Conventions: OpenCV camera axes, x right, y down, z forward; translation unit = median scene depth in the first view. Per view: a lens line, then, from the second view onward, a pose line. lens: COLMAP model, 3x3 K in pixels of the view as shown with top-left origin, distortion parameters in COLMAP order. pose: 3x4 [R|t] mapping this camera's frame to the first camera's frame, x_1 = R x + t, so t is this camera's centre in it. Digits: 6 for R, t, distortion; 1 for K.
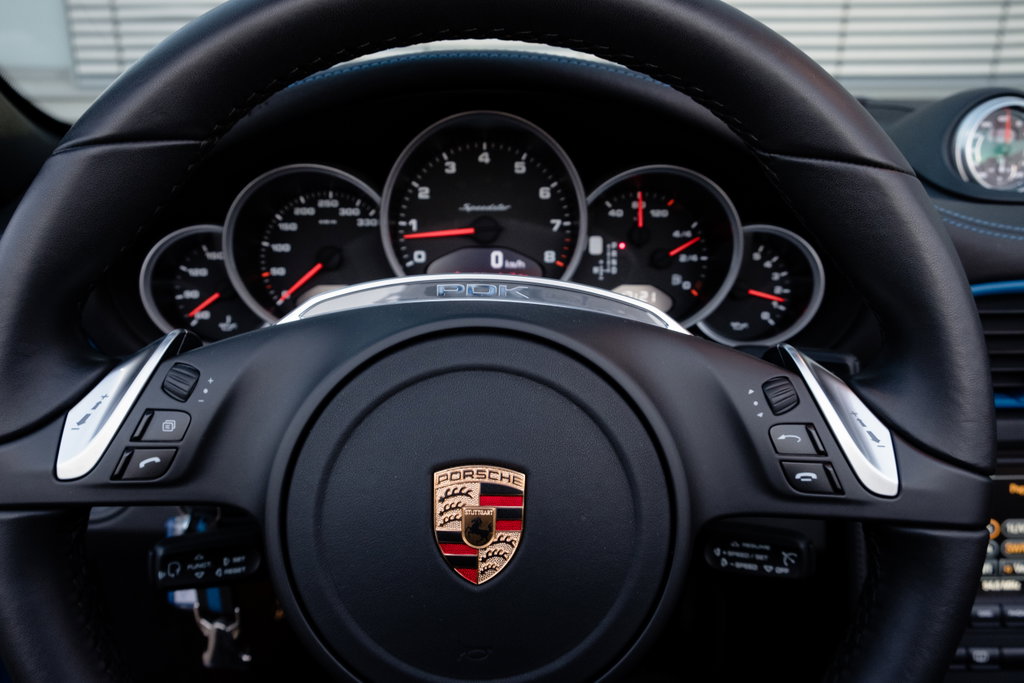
lens RADIAL K [[808.3, 0, 510.8], [0, 808.3, 358.1], [0, 0, 1]] dist [-0.003767, 0.006437]
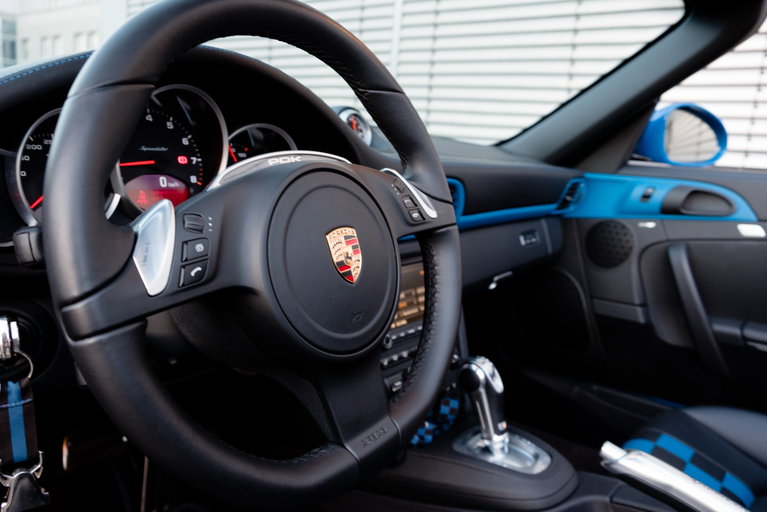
lens RADIAL K [[605.4, 0, 382.6], [0, 605.4, 268.4], [0, 0, 1]] dist [-0.003767, 0.006437]
pose [[0.636481, -0.121730, 0.761625, -0.682397], [0.214139, 0.976535, -0.022875, 0.166987], [-0.740970, 0.177654, 0.647614, -0.060287]]
